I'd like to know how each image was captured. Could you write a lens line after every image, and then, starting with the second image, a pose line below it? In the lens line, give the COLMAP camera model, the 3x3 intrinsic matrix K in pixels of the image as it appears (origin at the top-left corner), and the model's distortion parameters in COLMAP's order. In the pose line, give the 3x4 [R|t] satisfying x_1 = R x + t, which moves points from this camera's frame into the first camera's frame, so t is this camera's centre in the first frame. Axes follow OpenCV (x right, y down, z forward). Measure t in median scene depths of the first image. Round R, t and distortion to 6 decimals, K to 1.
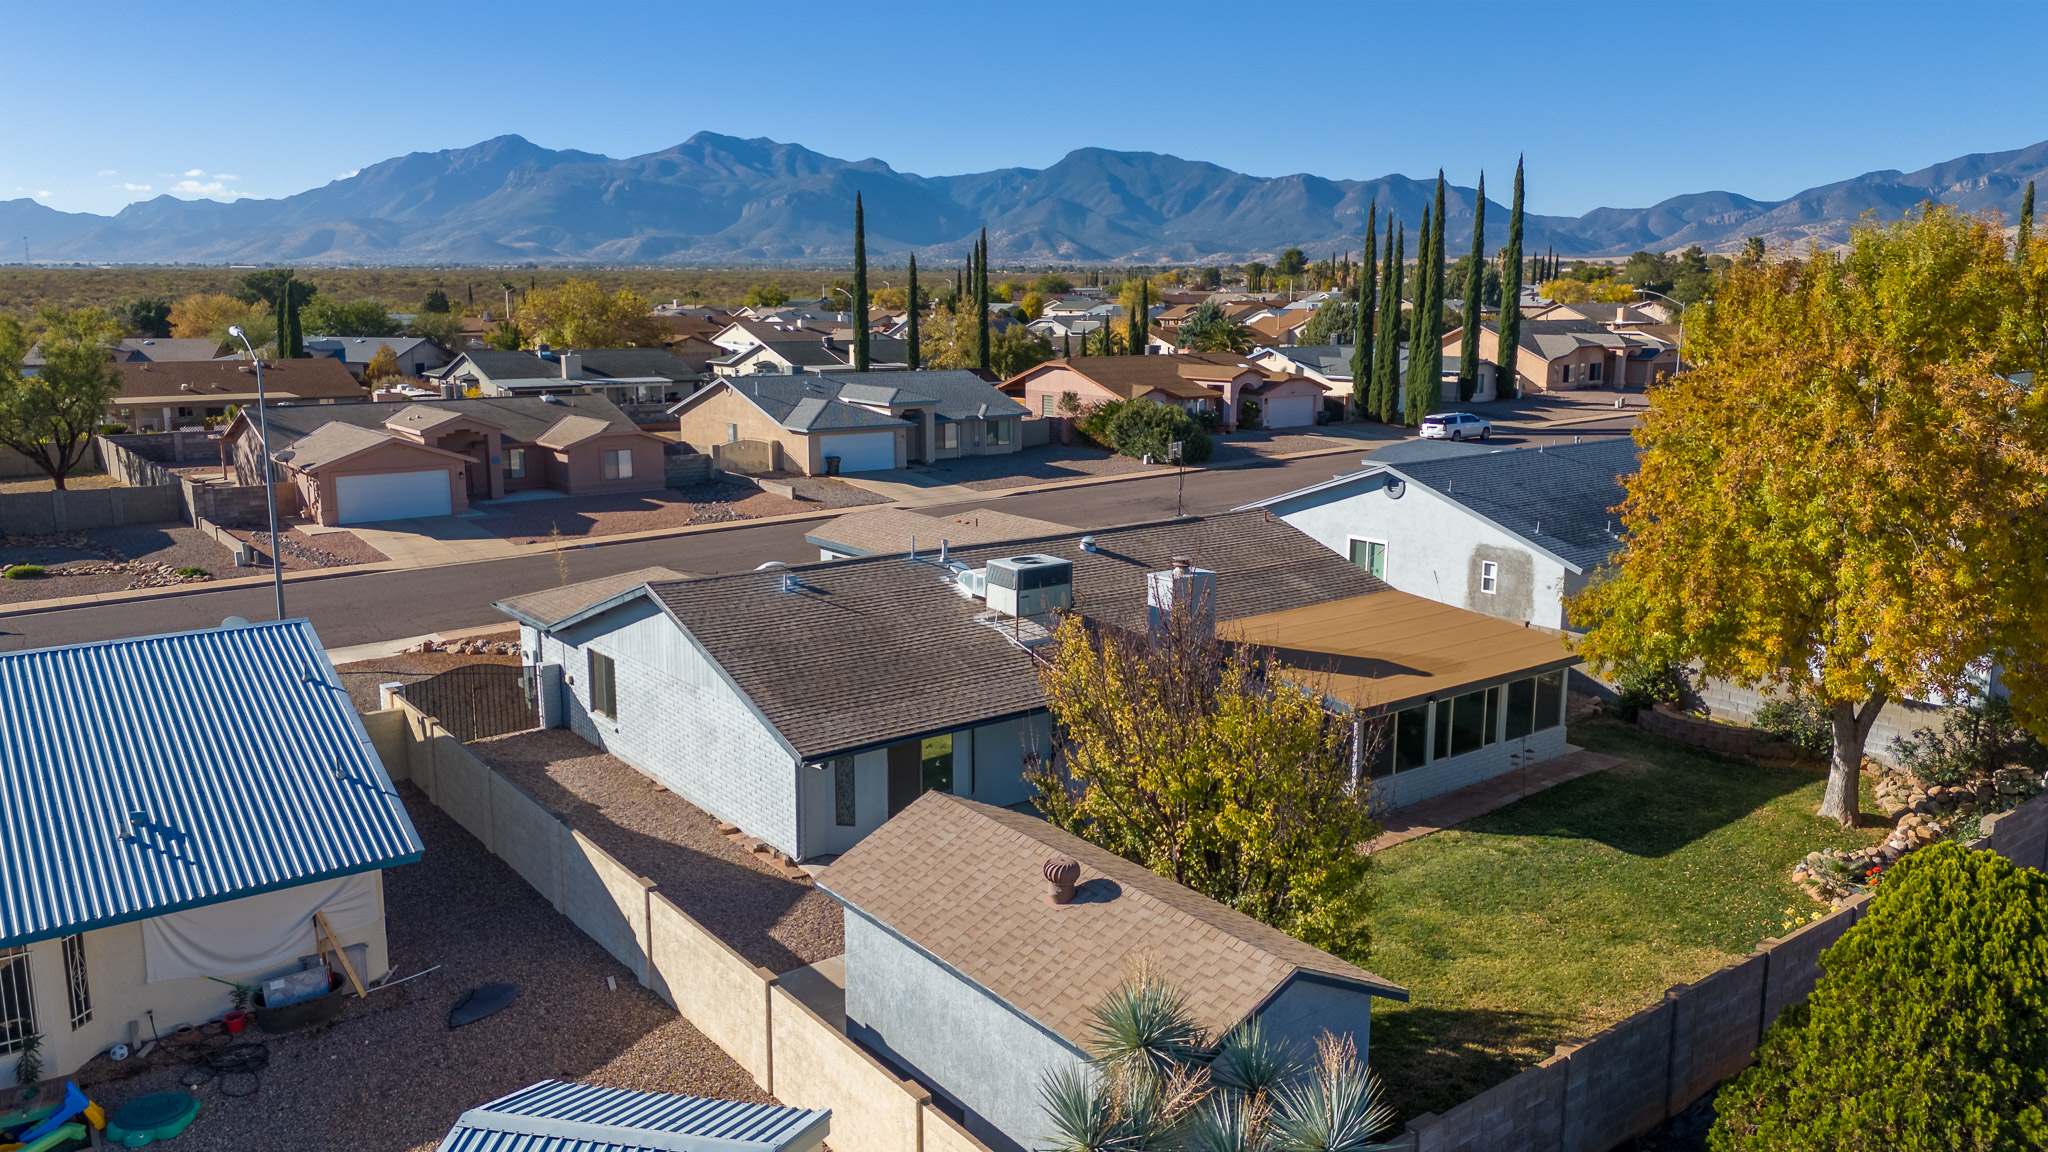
lens RADIAL K [[1494.3, 0, 1028.5], [0, 1494.3, 584.0], [0, 0, 1]] dist [0.086833, -0.091810]
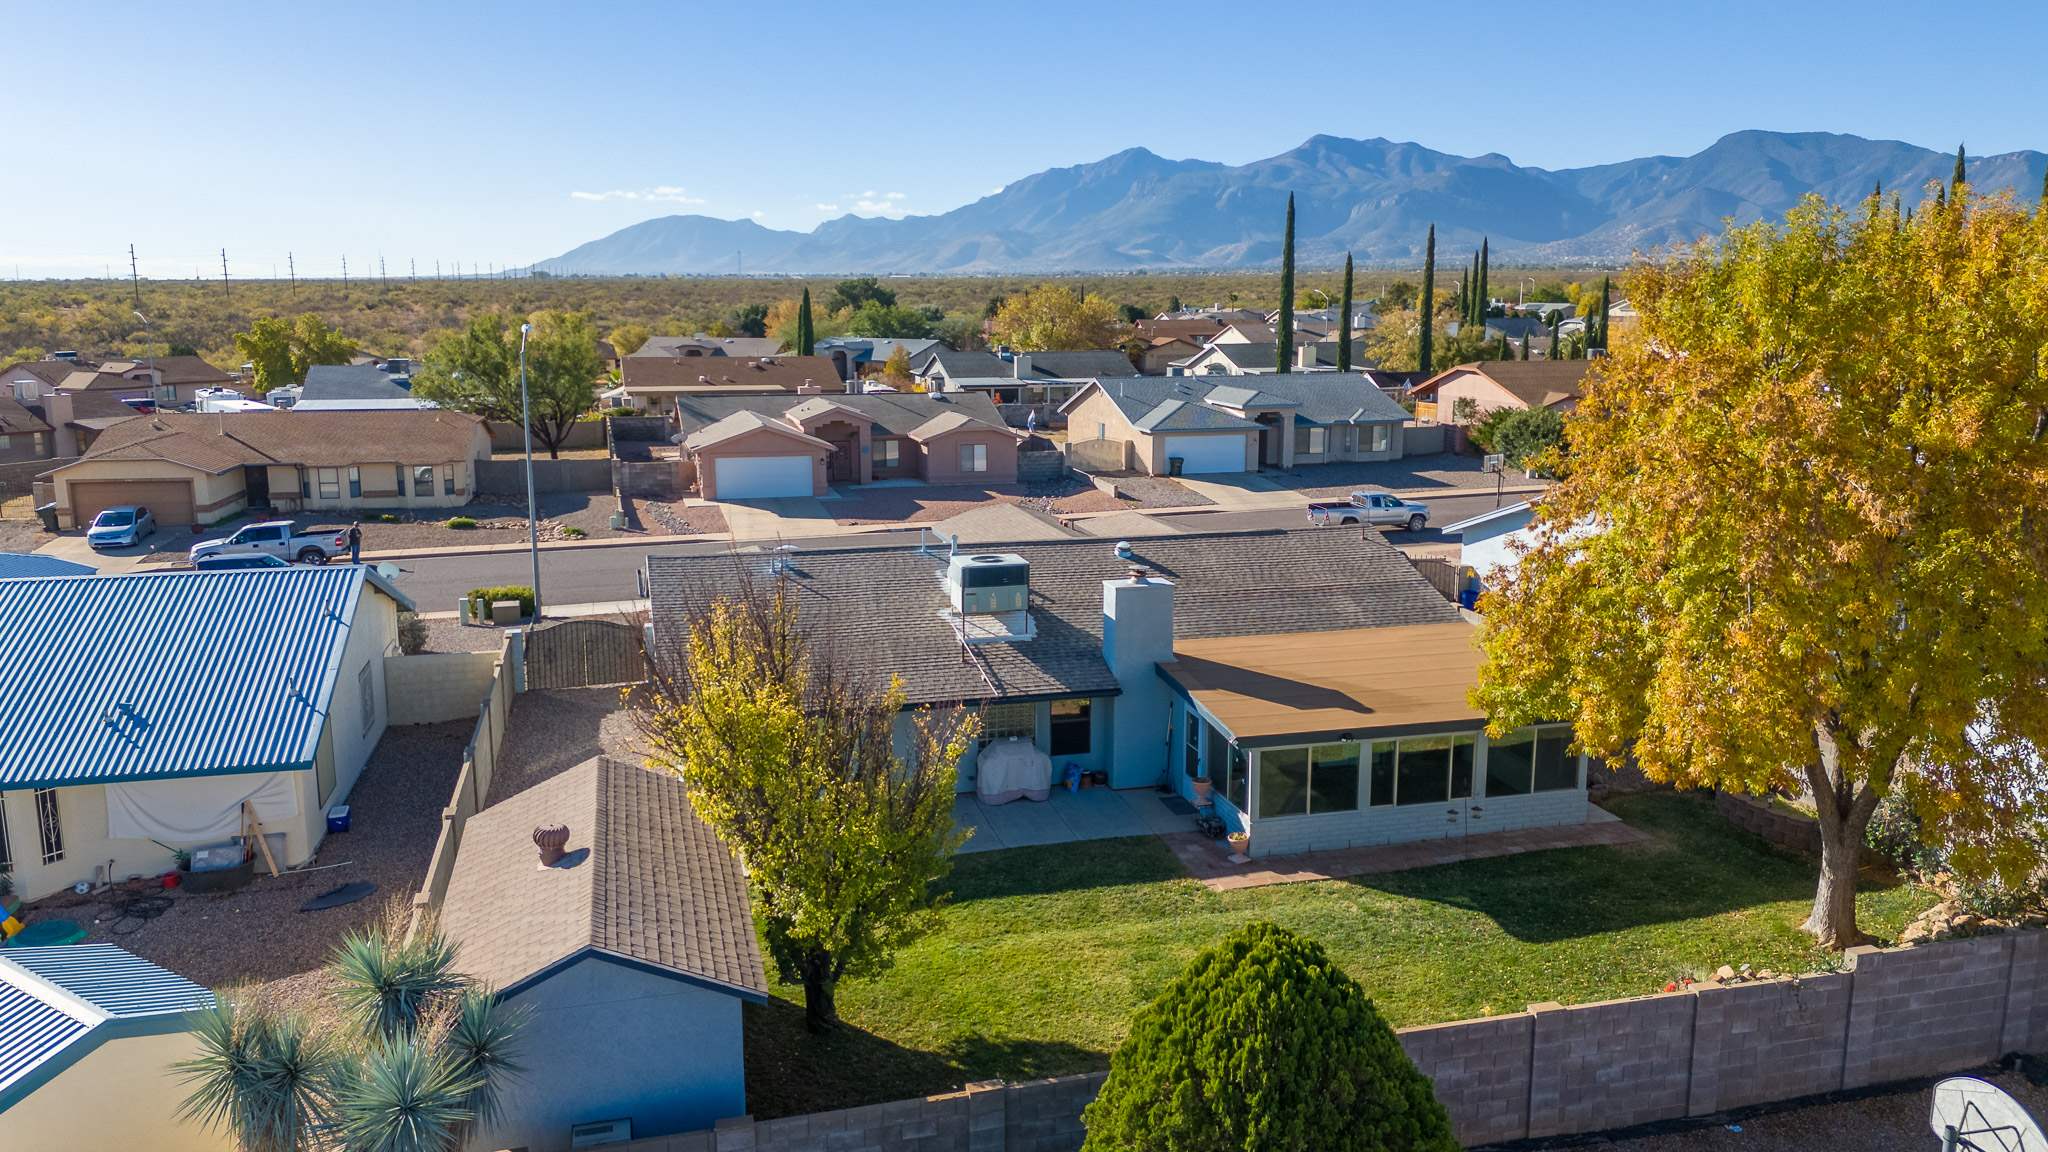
lens RADIAL K [[1494.3, 0, 1025.6], [0, 1494.3, 582.4], [0, 0, 1]] dist [0.086833, -0.091810]
pose [[0.924602, 0.070877, -0.374282, 0.144757], [-0.071816, 0.997352, 0.011456, -0.004815], [0.374103, 0.016287, 0.927244, 0.025568]]
